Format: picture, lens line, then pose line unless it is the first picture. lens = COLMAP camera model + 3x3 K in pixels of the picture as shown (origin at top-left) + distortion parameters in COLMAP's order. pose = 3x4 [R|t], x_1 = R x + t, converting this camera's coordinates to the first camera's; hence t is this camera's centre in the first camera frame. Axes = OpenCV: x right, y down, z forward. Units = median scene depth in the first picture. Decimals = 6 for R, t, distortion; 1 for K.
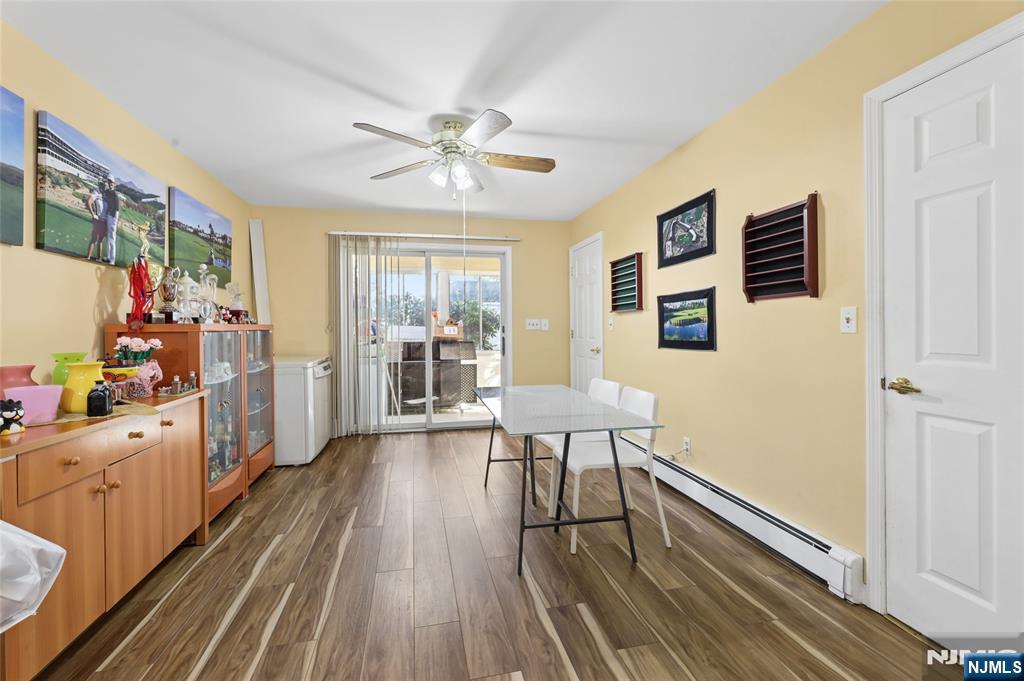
lens RADIAL K [[415.6, 0, 519.6], [0, 415.6, 333.7], [0, 0, 1]] dist [0.002446, -0.000786]
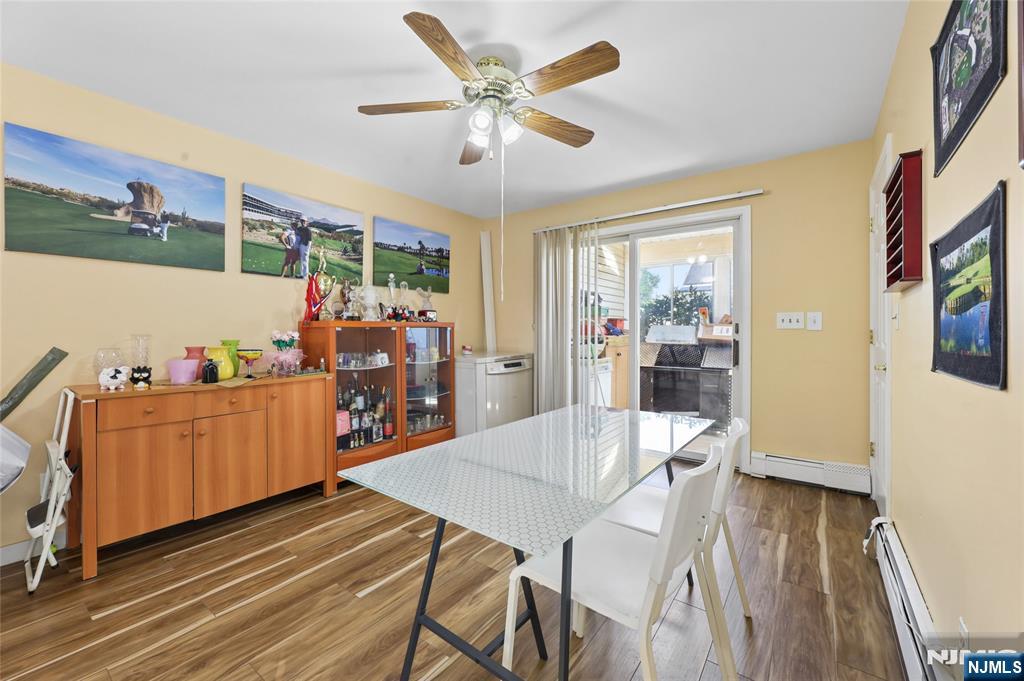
lens RADIAL K [[415.6, 0, 514.1], [0, 415.6, 335.3], [0, 0, 1]] dist [0.002446, -0.000786]
pose [[0.648801, 0.013957, -0.760830, 0.544873], [-0.014360, 0.999878, 0.006097, 0.004648], [0.760823, 0.006970, 0.648922, 0.608822]]
